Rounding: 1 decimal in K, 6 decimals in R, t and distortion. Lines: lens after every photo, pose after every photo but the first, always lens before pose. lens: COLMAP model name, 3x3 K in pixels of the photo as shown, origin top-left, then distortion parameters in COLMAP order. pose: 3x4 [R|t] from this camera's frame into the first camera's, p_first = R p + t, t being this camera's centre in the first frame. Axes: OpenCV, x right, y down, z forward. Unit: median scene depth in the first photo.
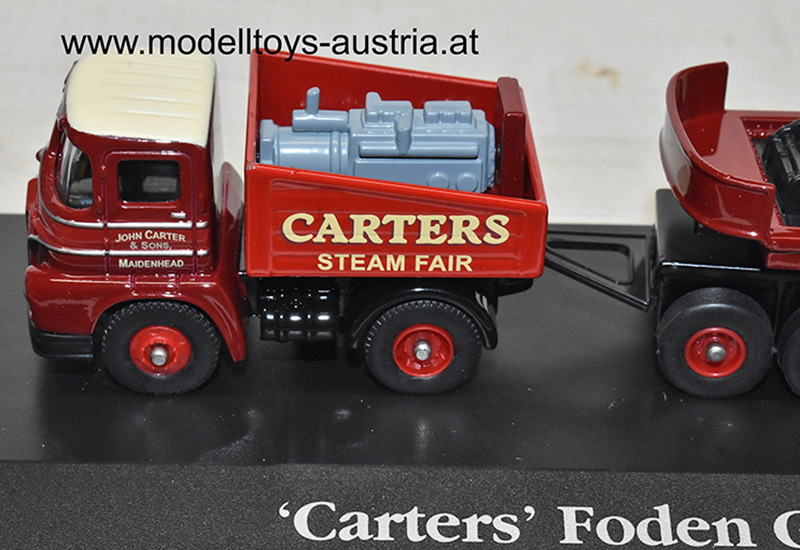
lens RADIAL K [[1939.6, 0, 400.0], [0, 1939.6, 275.0], [0, 0, 1]] dist [0.105546, -0.999854]
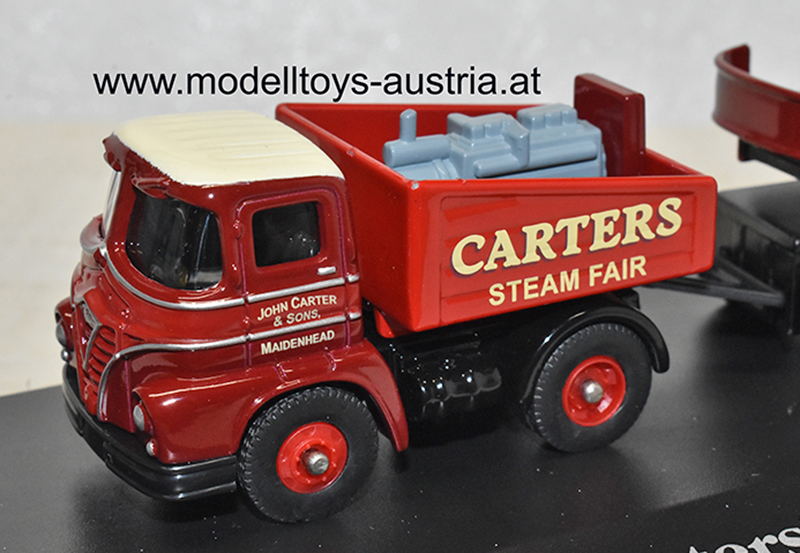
lens RADIAL K [[1939.6, 0, 400.0], [0, 1939.6, 276.5], [0, 0, 1]] dist [0.105546, -0.999854]
pose [[0.904056, -0.189128, 0.383292, -0.393561], [0.261911, 0.953813, -0.147120, 0.097296], [-0.337764, 0.233393, 0.911835, 0.257294]]
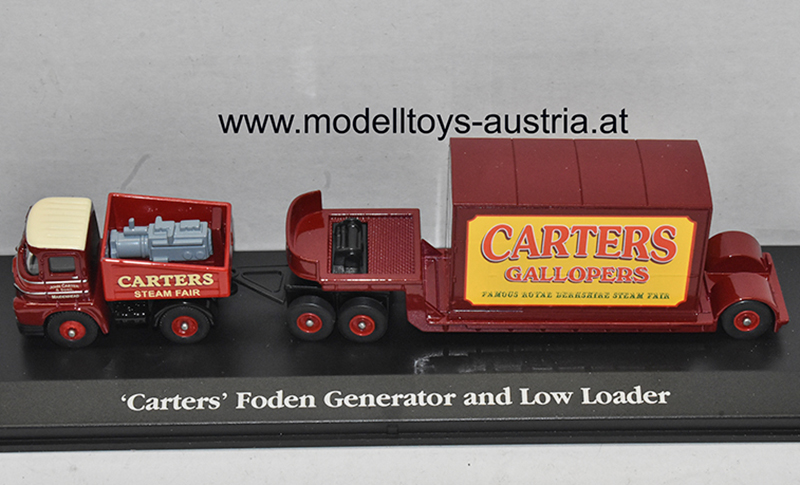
lens RADIAL K [[1999.3, 0, 400.0], [0, 1999.3, 242.5], [0, 0, 1]] dist [0.128349, -0.440457]
pose [[0.999082, -0.032541, -0.027866, 0.356404], [0.035289, 0.993891, 0.104573, -0.317933], [0.024293, -0.105460, 0.994127, -1.444674]]
